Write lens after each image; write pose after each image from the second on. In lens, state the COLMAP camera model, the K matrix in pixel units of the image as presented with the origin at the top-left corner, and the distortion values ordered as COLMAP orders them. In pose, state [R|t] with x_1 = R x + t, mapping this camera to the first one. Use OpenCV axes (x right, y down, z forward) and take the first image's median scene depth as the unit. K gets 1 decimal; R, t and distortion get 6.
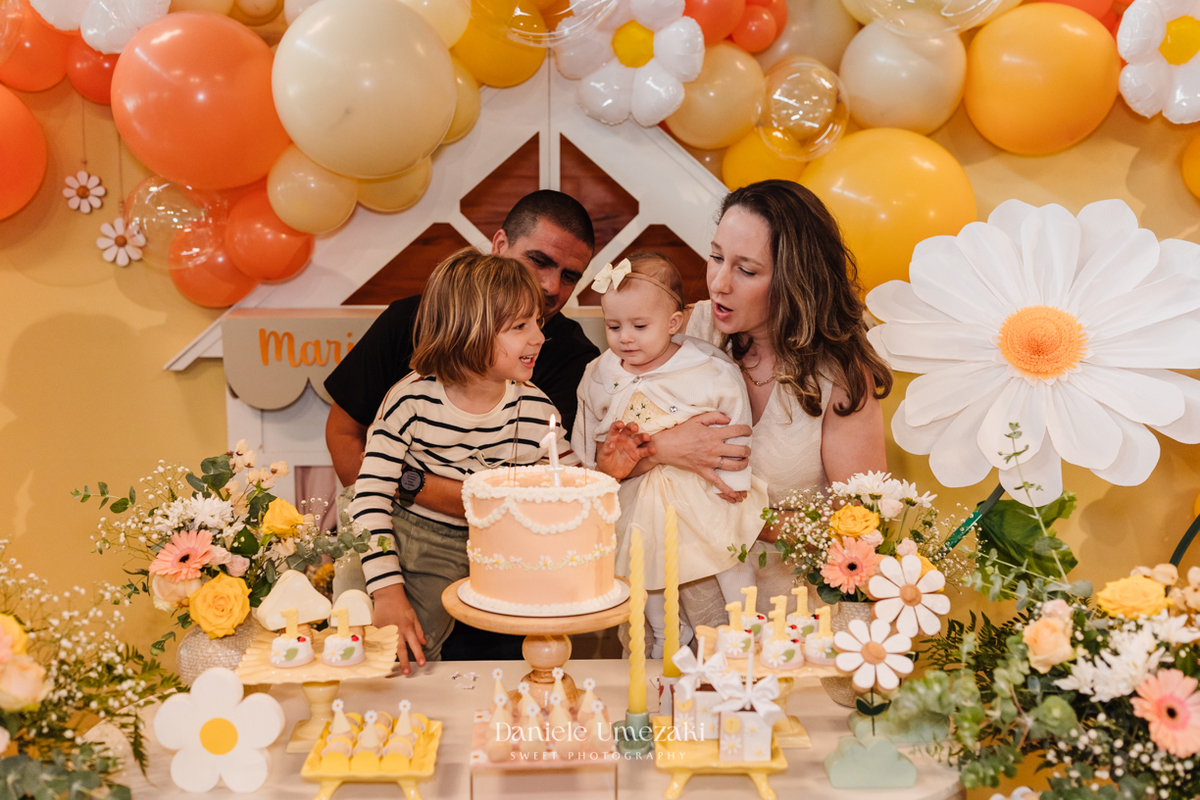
lens RADIAL K [[1136.1, 0, 600.0], [0, 1136.1, 400.0], [0, 0, 1]] dist [0.010285, -0.008712]
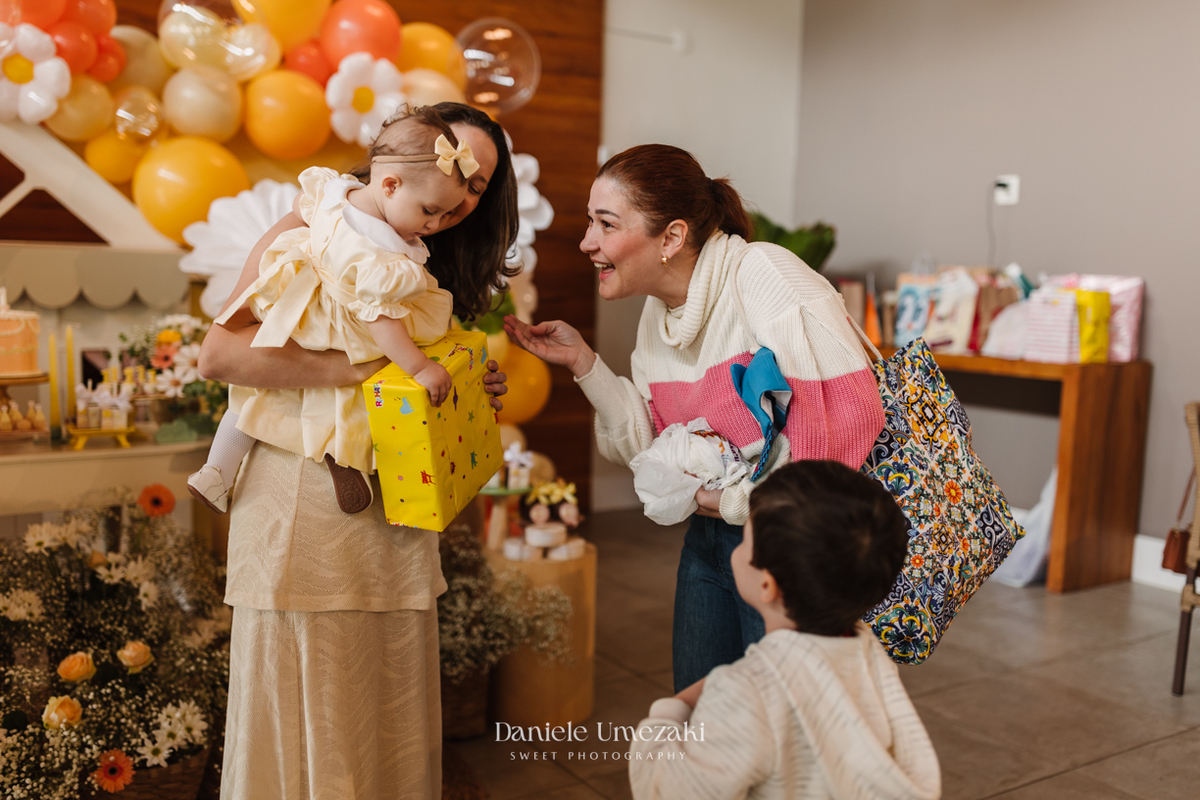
lens RADIAL K [[1137.3, 0, 588.1], [0, 1137.3, 393.5], [0, 0, 1]] dist [0.010481, -0.010133]
pose [[0.861287, -0.032041, 0.507107, -0.164806], [0.033047, 0.999429, 0.007020, 0.222363], [-0.507042, 0.010712, 0.861855, -1.138084]]
